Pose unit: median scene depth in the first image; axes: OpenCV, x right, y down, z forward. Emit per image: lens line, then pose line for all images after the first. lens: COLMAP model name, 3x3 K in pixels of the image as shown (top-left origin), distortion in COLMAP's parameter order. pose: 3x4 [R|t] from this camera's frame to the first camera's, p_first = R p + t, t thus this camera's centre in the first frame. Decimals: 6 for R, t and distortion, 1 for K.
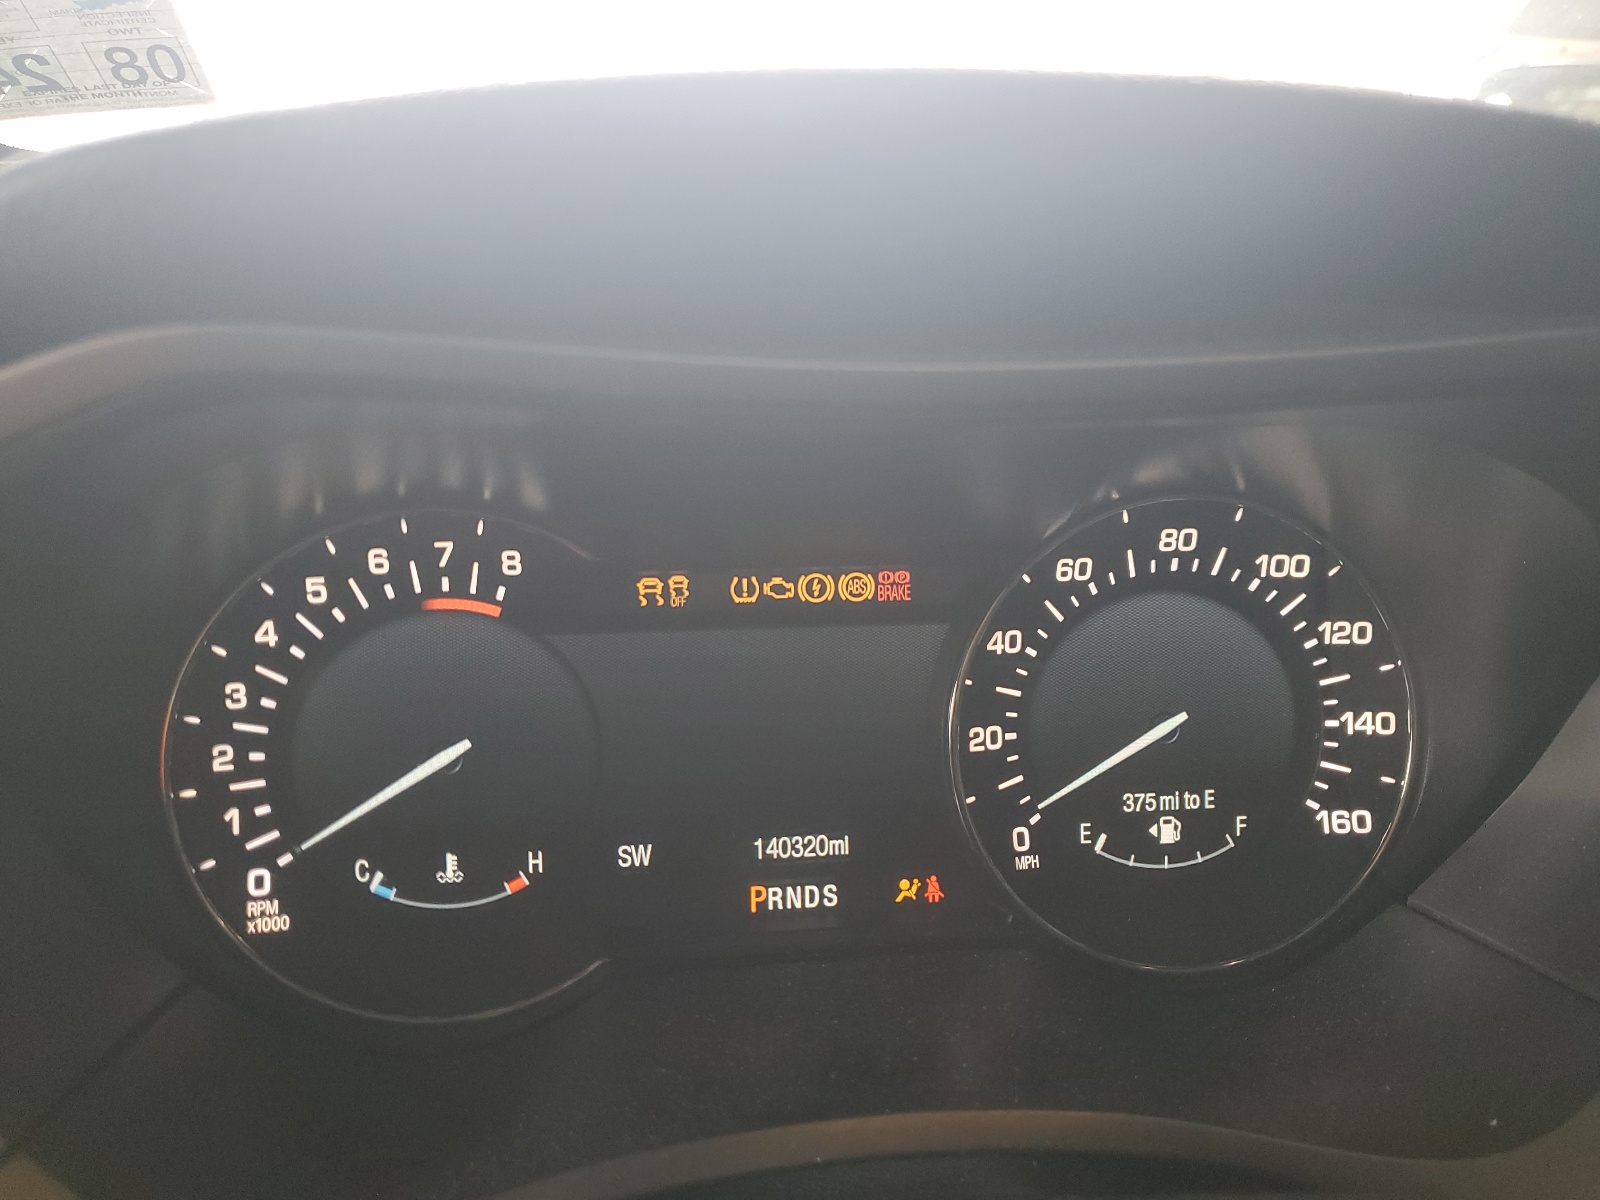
lens RADIAL K [[1221.0, 0, 800.0], [0, 1221.0, 598.4], [0, 0, 1]] dist [-0.035993, -0.000496]
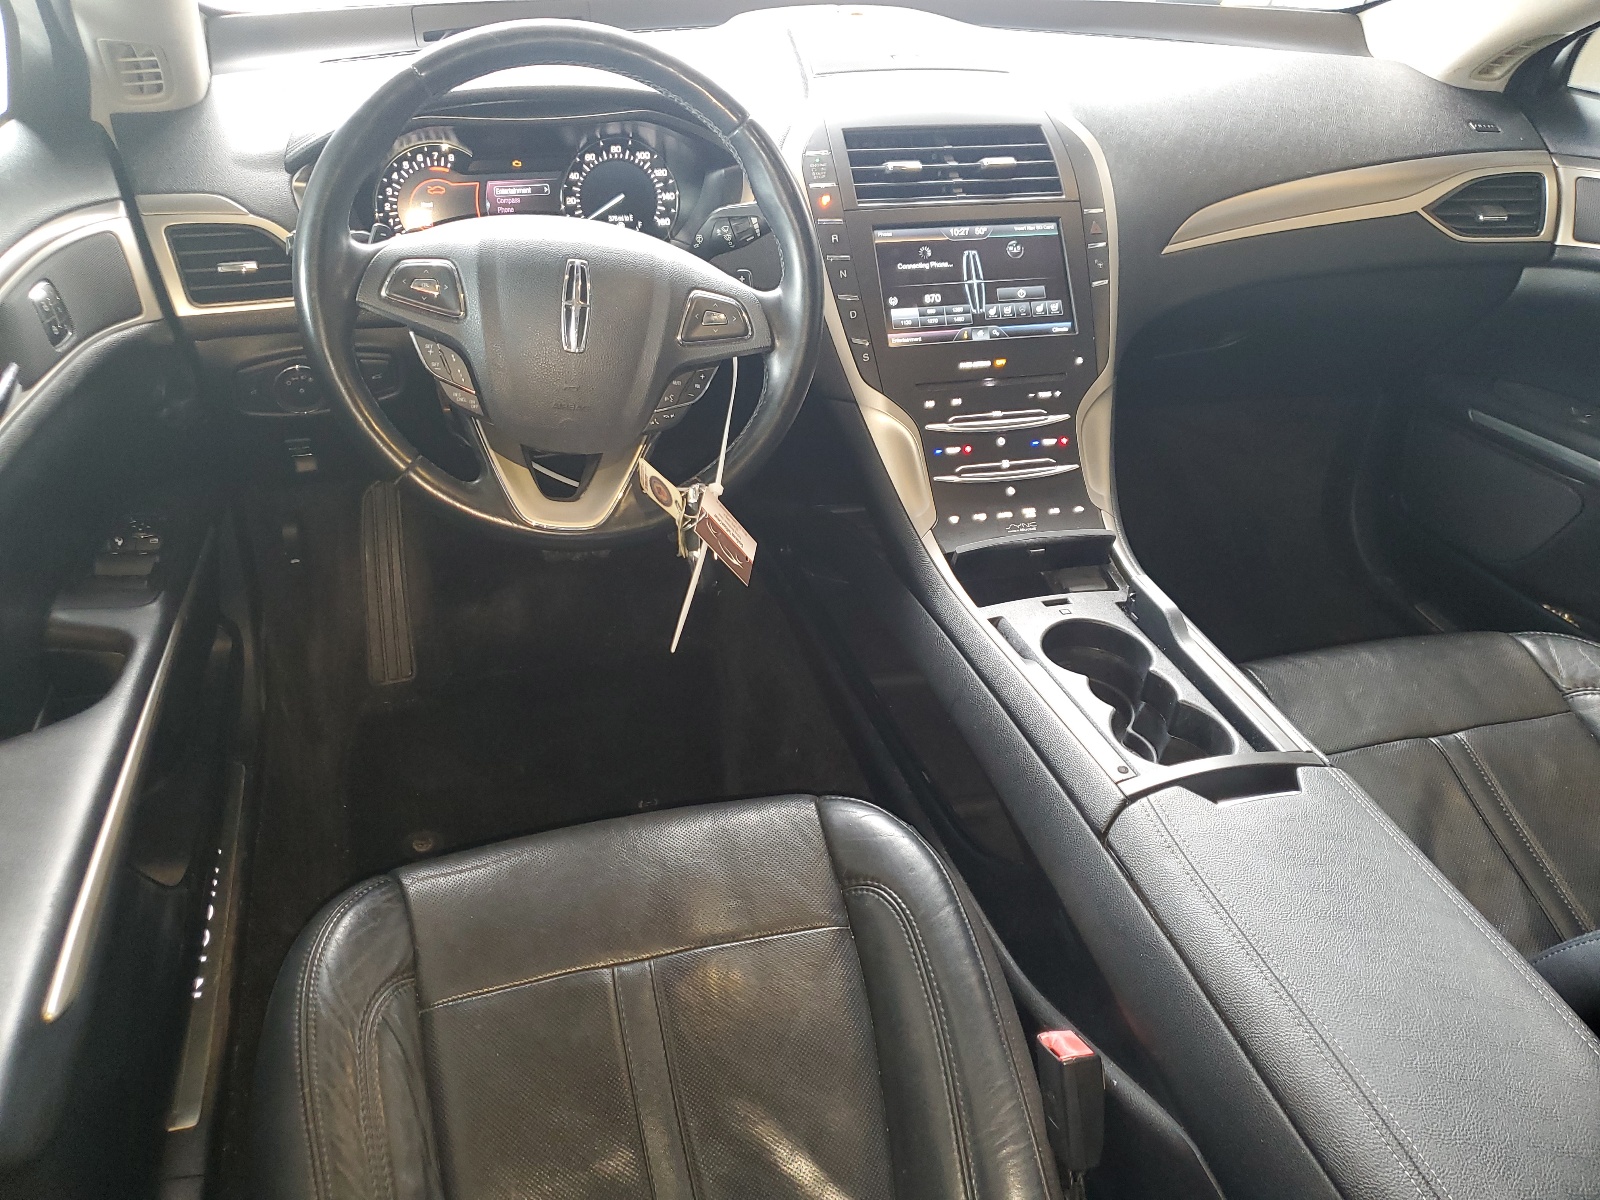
lens RADIAL K [[1221.0, 0, 799.1], [0, 1221.0, 598.4], [0, 0, 1]] dist [-0.035993, -0.000496]
pose [[0.998535, -0.027219, 0.046769, 0.688273], [0.011251, 0.949833, 0.312556, 0.115667], [-0.052930, -0.311572, 0.948747, -3.324490]]
